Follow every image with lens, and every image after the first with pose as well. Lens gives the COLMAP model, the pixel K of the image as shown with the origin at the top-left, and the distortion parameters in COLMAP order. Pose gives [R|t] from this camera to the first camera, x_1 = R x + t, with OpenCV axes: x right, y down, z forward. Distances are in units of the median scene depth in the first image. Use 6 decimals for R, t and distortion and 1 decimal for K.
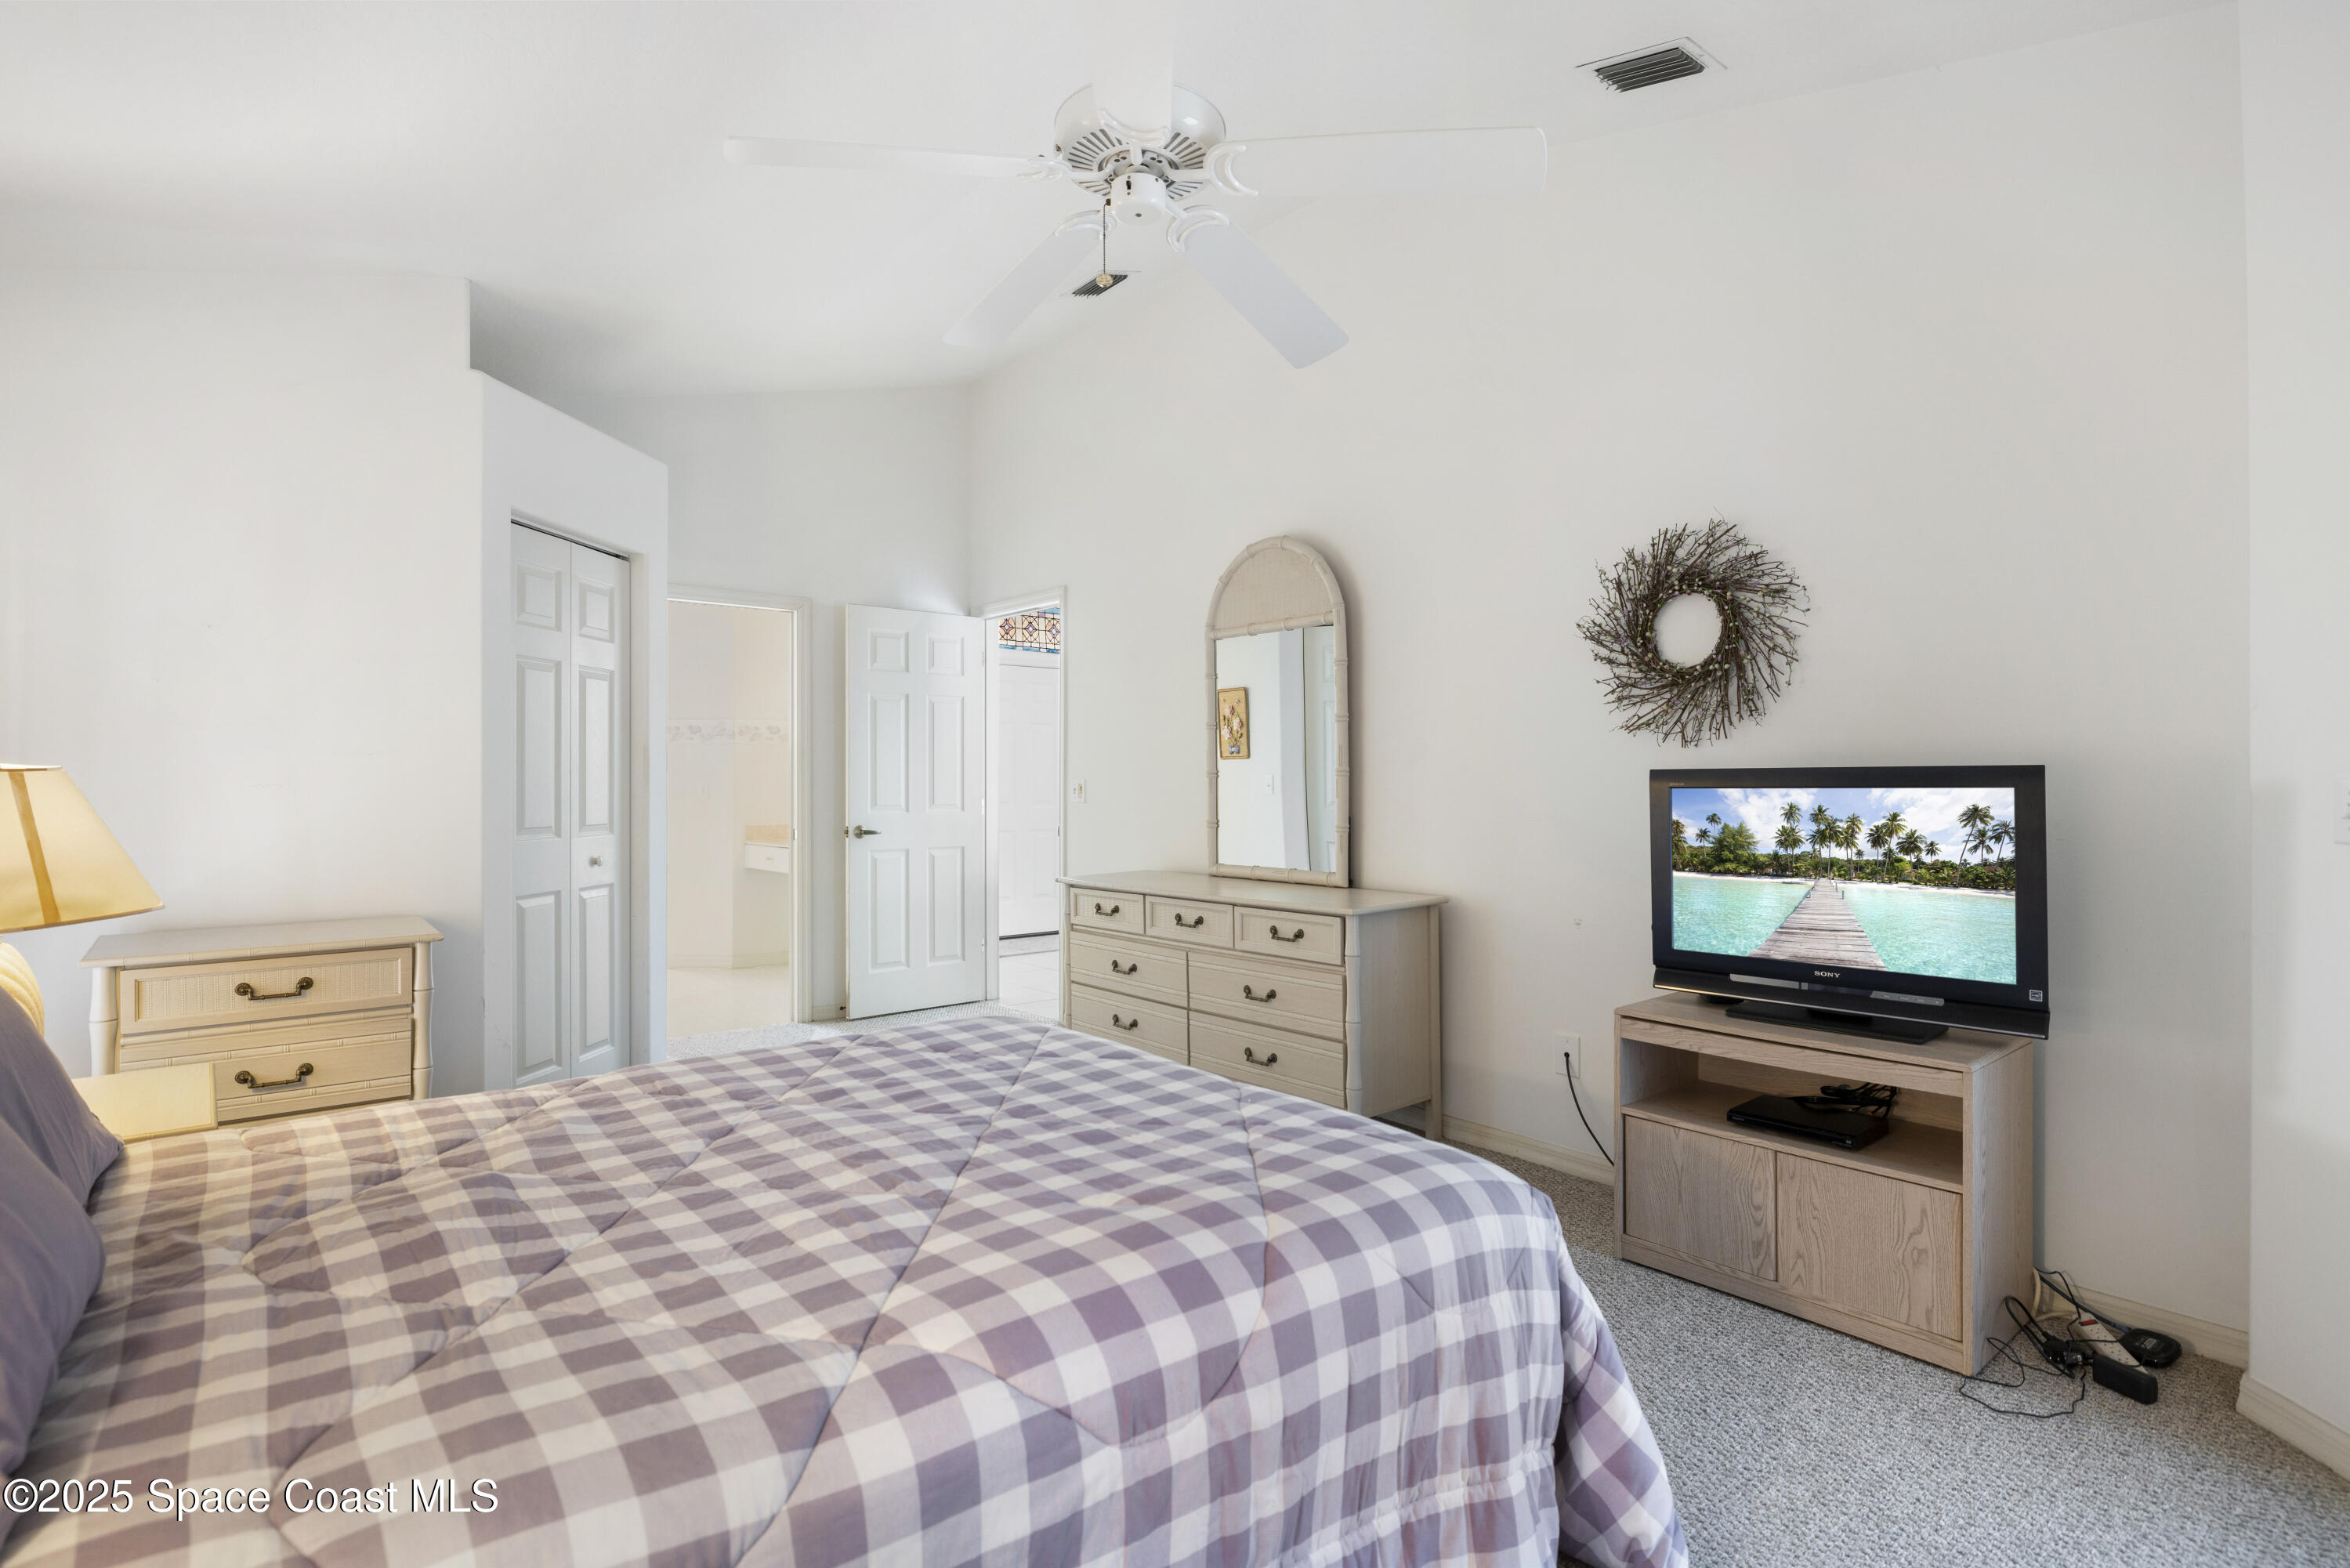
lens RADIAL K [[1194.7, 0, 1120.1], [0, 1194.7, 781.4], [0, 0, 1]] dist [0.003094, 0.003048]
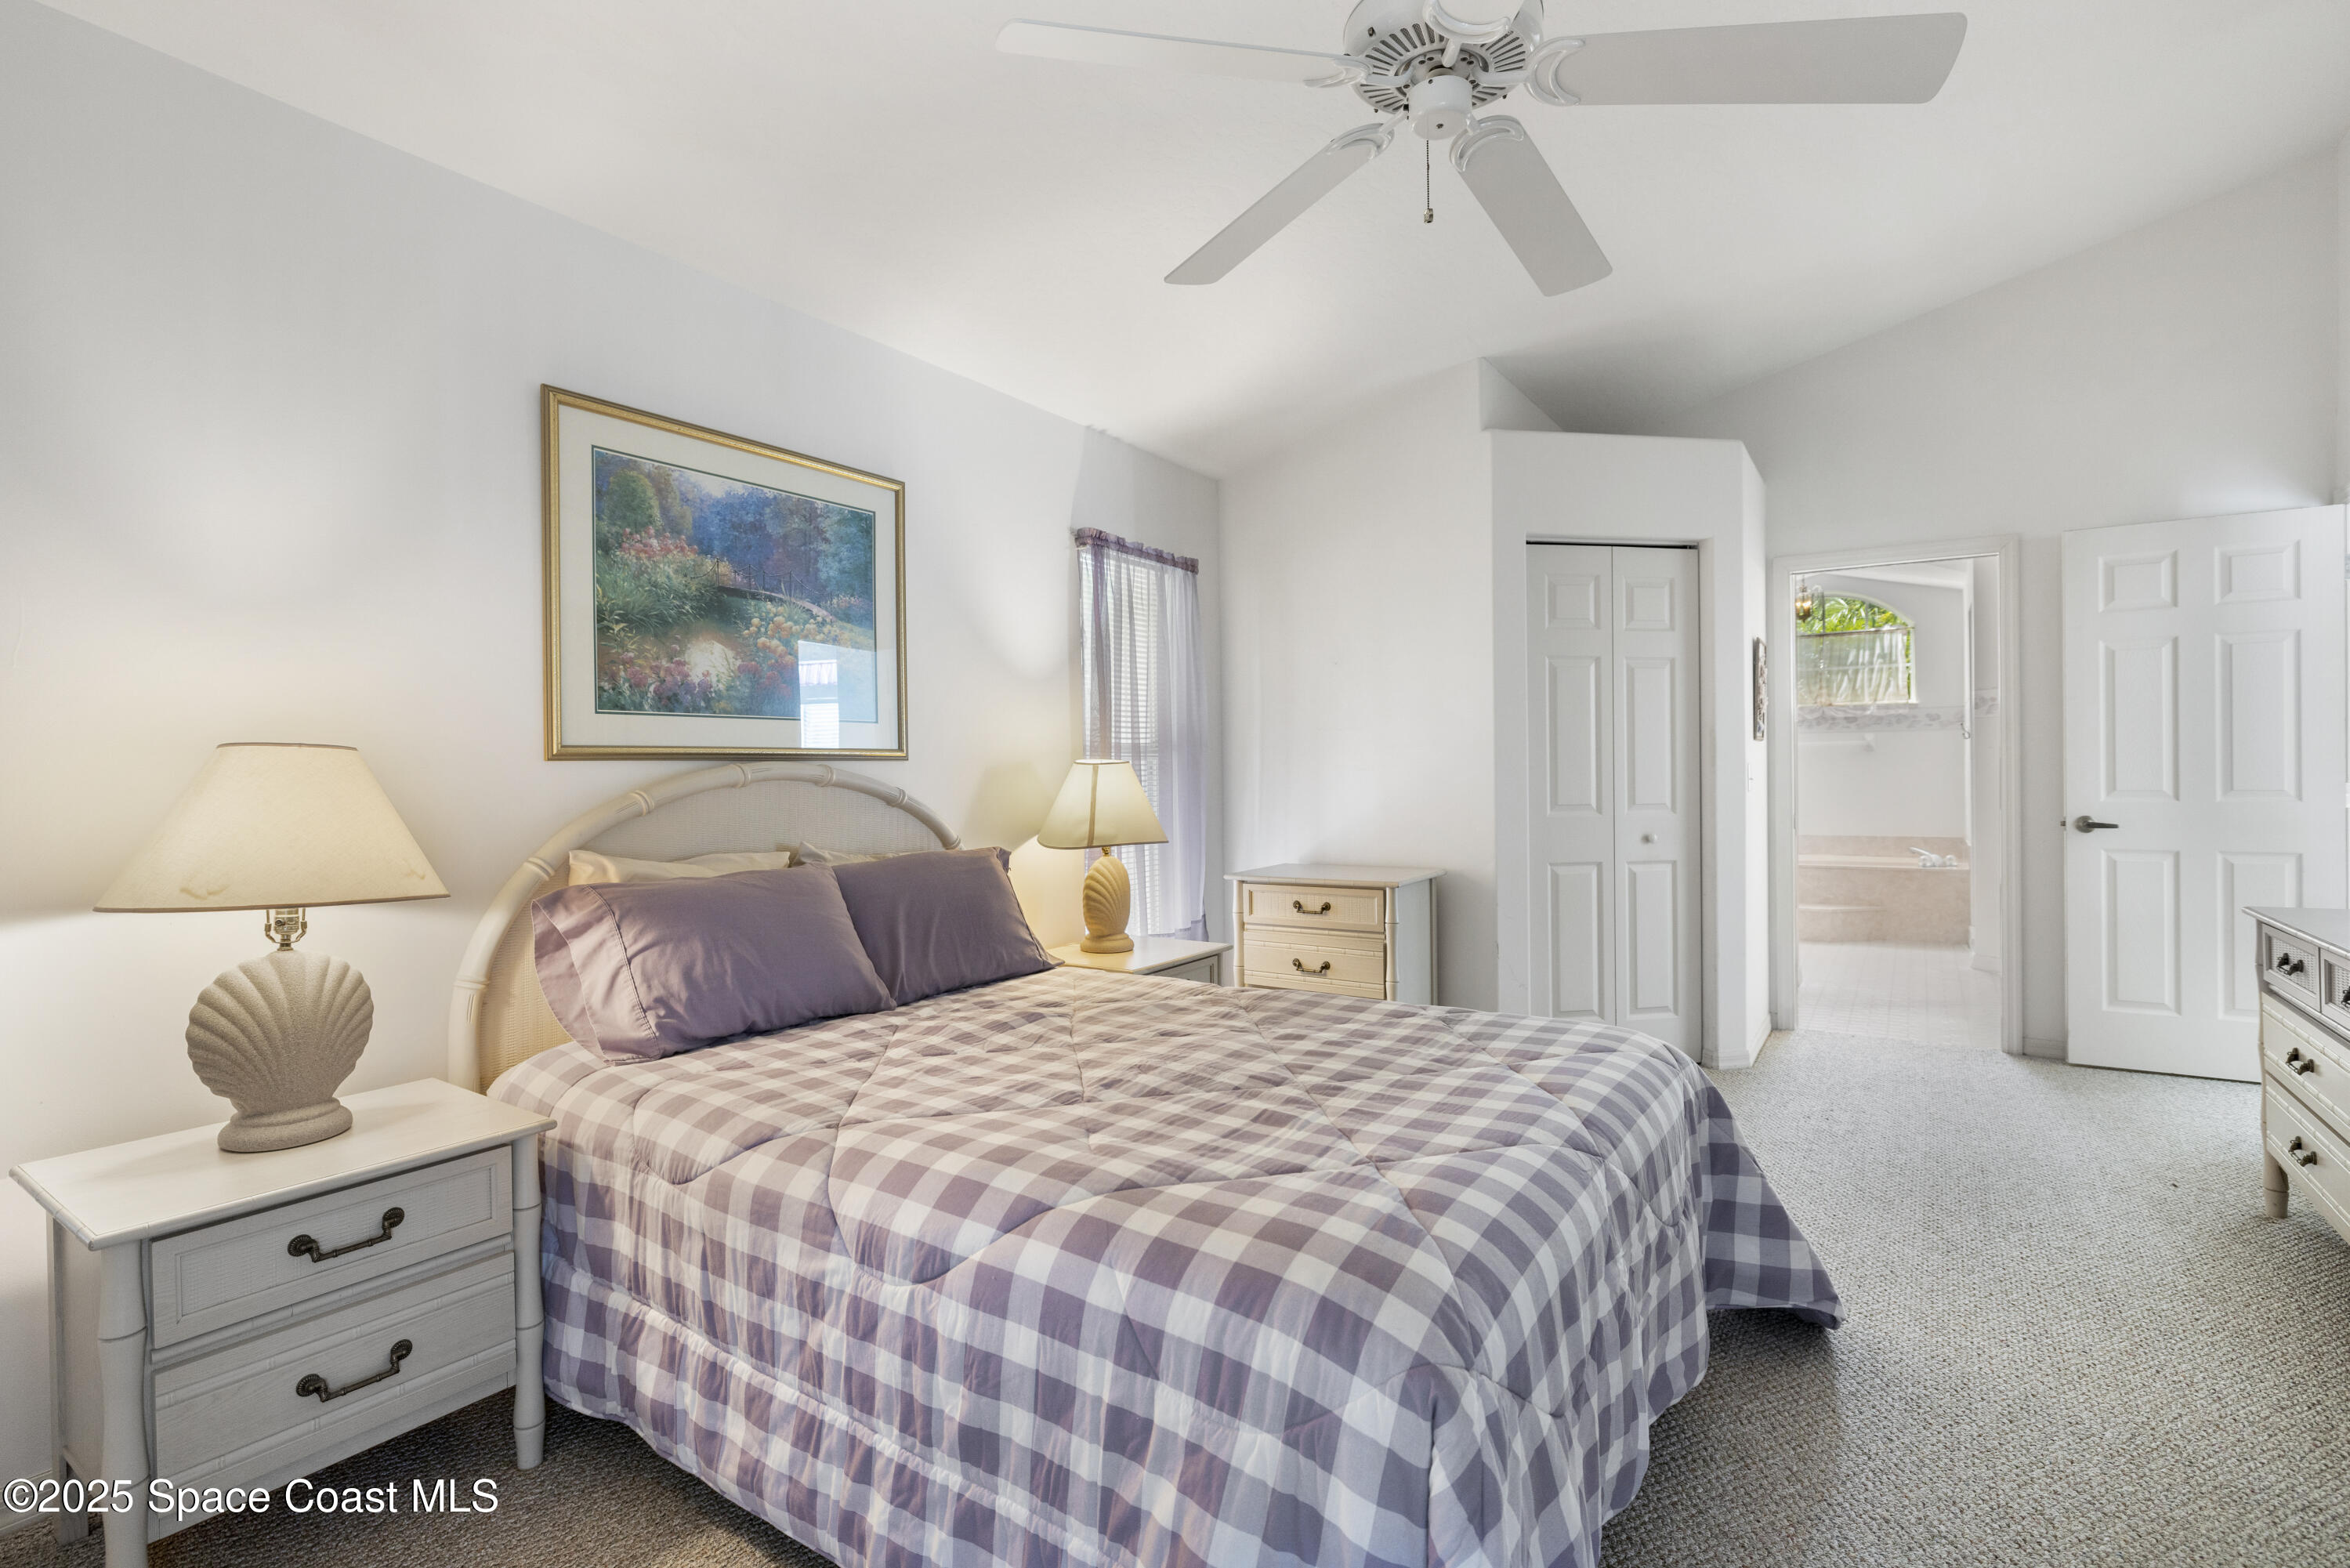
lens RADIAL K [[1138.2, 0, 1185.3], [0, 1138.2, 774.9], [0, 0, 1]] dist [-0.003065, 0.002878]
pose [[0.288724, 0.002728, -0.957408, 0.583493], [0.010886, 0.999922, 0.006132, -0.000967], [0.957350, -0.012193, 0.288672, 0.431662]]
